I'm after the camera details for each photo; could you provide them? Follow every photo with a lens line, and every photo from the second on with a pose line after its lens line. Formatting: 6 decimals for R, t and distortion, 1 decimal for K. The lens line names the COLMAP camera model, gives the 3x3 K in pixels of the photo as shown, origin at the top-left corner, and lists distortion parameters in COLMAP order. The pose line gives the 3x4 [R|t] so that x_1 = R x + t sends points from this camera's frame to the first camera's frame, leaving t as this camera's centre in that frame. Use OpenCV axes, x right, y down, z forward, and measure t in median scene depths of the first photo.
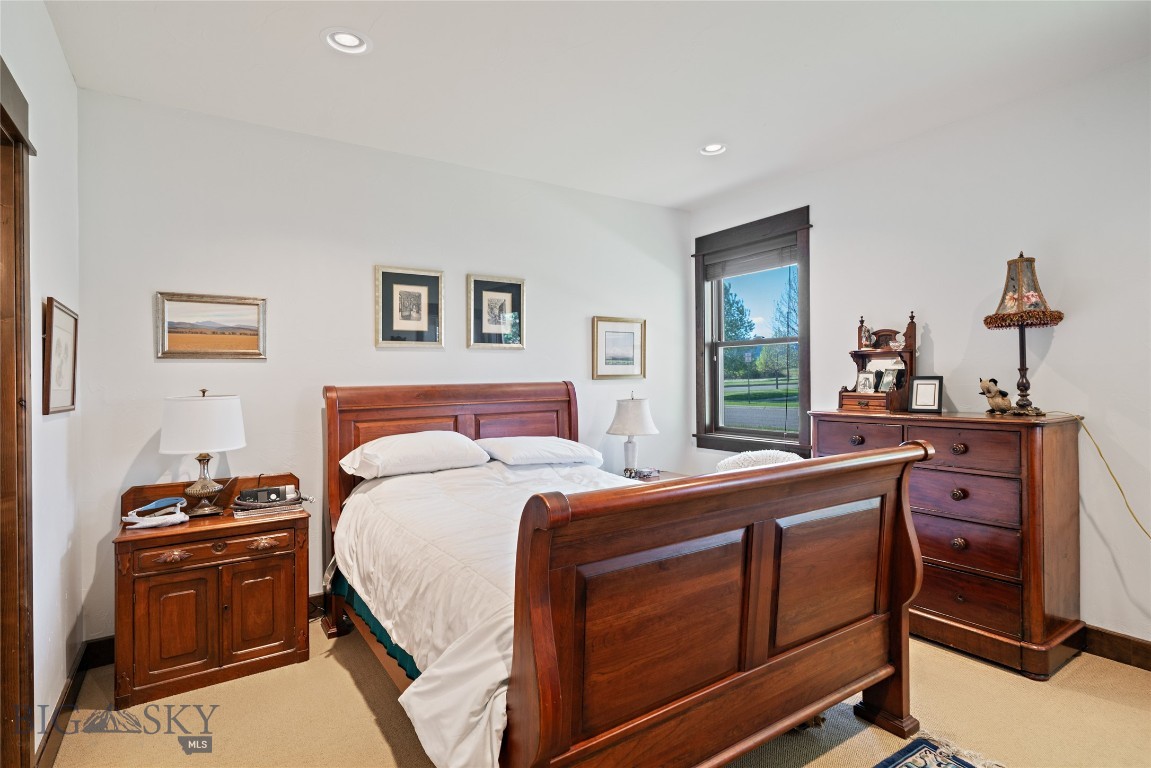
lens RADIAL K [[573.6, 0, 575.5], [0, 573.6, 384.0], [0, 0, 1]] dist [-0.000567, -0.000038]
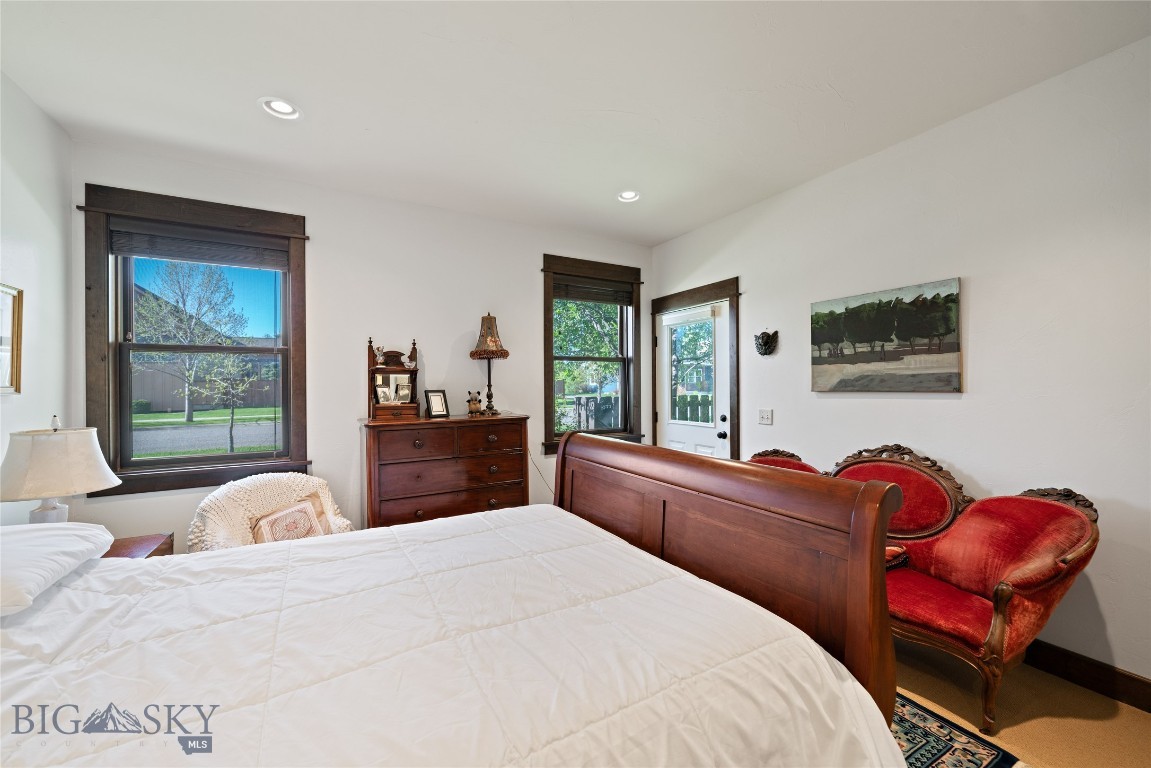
lens RADIAL K [[433.2, 0, 570.4], [0, 433.2, 389.0], [0, 0, 1]] dist [-0.000251, -0.000094]
pose [[0.088608, 0.001944, 0.996065, -0.341826], [0.014981, 0.999882, -0.003285, -0.007031], [-0.995954, 0.015213, 0.088569, 0.562043]]
